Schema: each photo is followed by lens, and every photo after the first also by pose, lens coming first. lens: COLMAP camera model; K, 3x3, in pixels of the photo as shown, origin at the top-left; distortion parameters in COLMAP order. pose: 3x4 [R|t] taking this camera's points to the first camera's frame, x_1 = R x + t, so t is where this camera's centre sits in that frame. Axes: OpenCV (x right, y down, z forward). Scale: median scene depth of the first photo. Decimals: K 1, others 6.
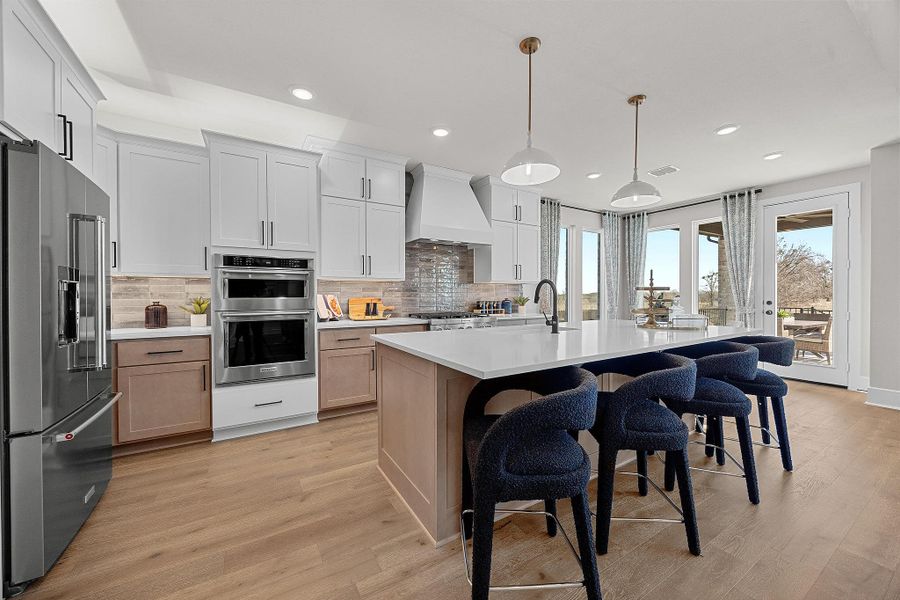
lens RADIAL K [[342.8, 0, 450.0], [0, 342.8, 300.0], [0, 0, 1]] dist [-0.002177, -0.000247]
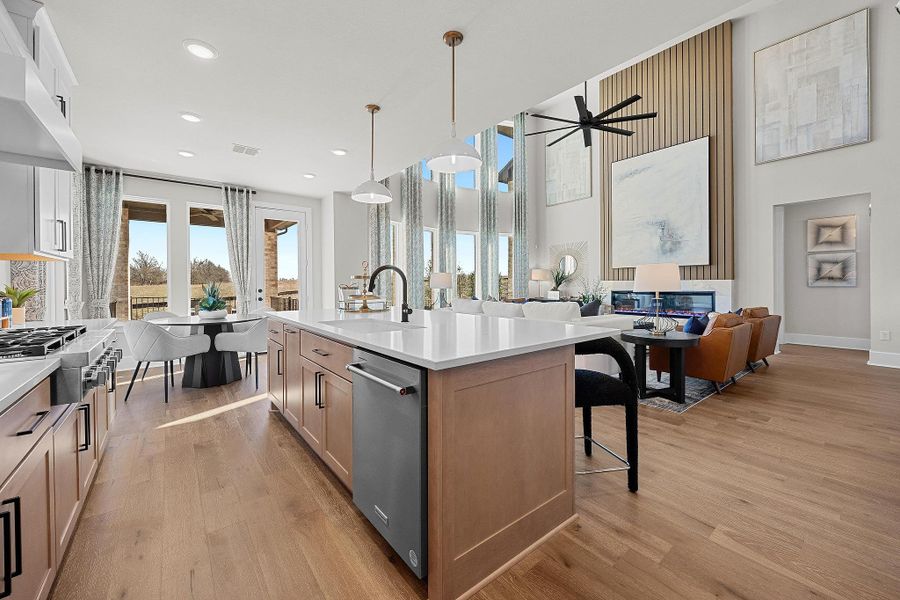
lens RADIAL K [[352.1, 0, 461.8], [0, 352.1, 285.0], [0, 0, 1]] dist [-0.000253, 0.000038]
pose [[-0.148040, -0.004523, 0.988971, -0.404192], [0.020702, 0.999756, 0.007671, -0.007083], [-0.988765, 0.021609, -0.147911, 0.567224]]
